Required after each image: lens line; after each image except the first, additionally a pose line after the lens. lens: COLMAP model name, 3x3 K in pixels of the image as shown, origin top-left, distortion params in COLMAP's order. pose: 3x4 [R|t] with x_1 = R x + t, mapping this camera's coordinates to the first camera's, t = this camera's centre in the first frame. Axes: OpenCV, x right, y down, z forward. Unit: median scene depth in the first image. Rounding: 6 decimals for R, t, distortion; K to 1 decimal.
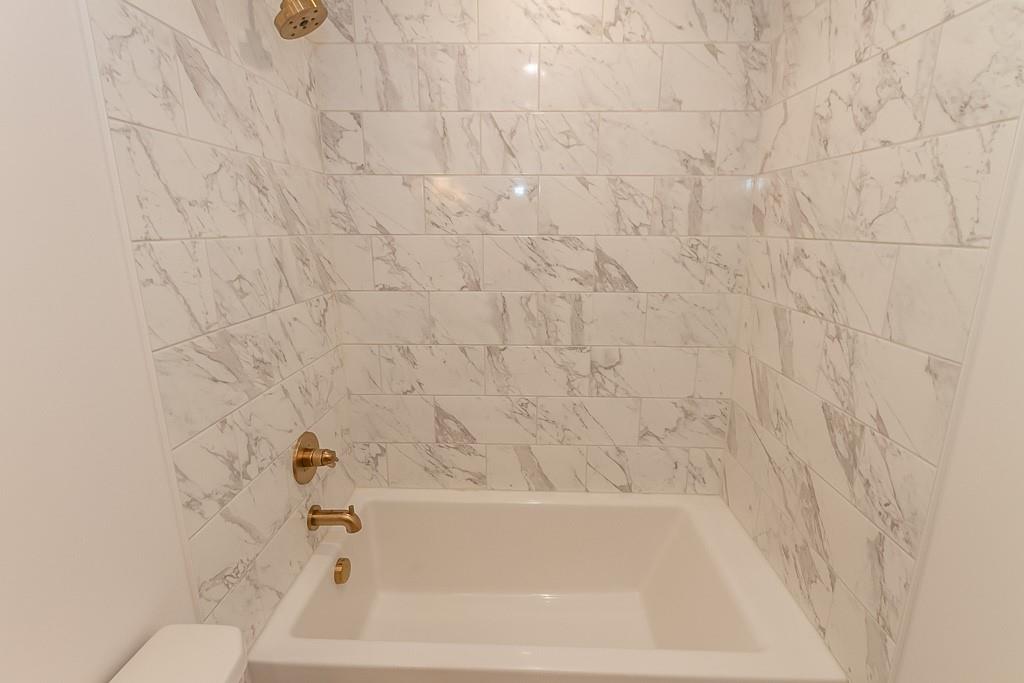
lens RADIAL K [[476.5, 0, 514.1], [0, 476.5, 343.2], [0, 0, 1]] dist [0.017389, -0.008942]
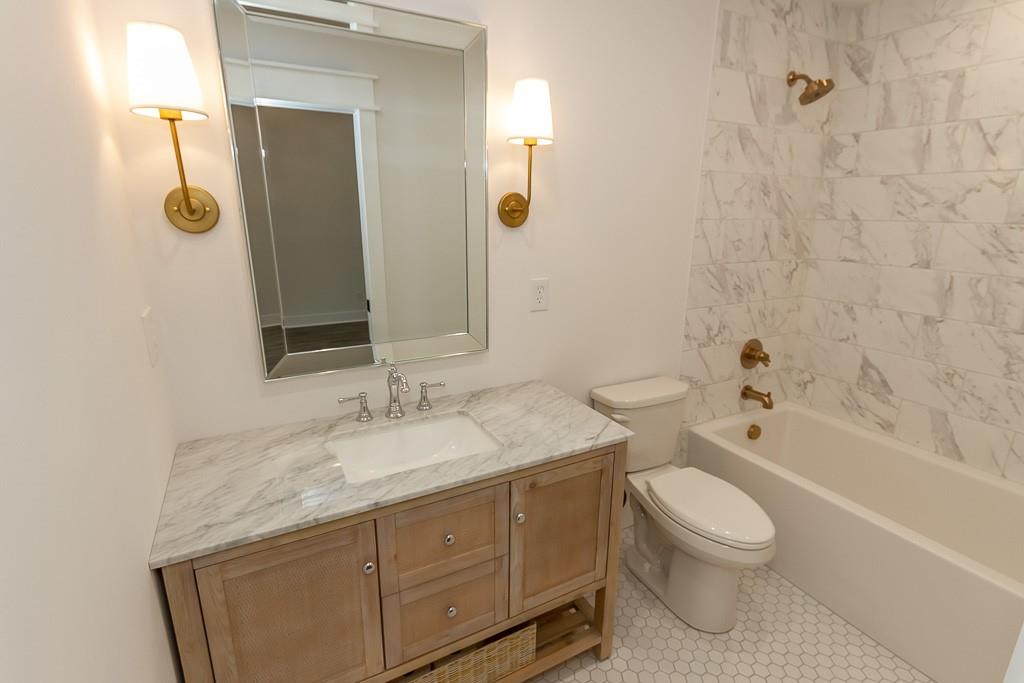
lens RADIAL K [[476.5, 0, 514.1], [0, 476.5, 343.2], [0, 0, 1]] dist [0.017389, -0.008942]
pose [[0.498193, 0.237910, -0.833788, 0.497659], [-0.214693, 0.965522, 0.147219, 0.127141], [0.840066, 0.105665, 0.532094, -0.545469]]
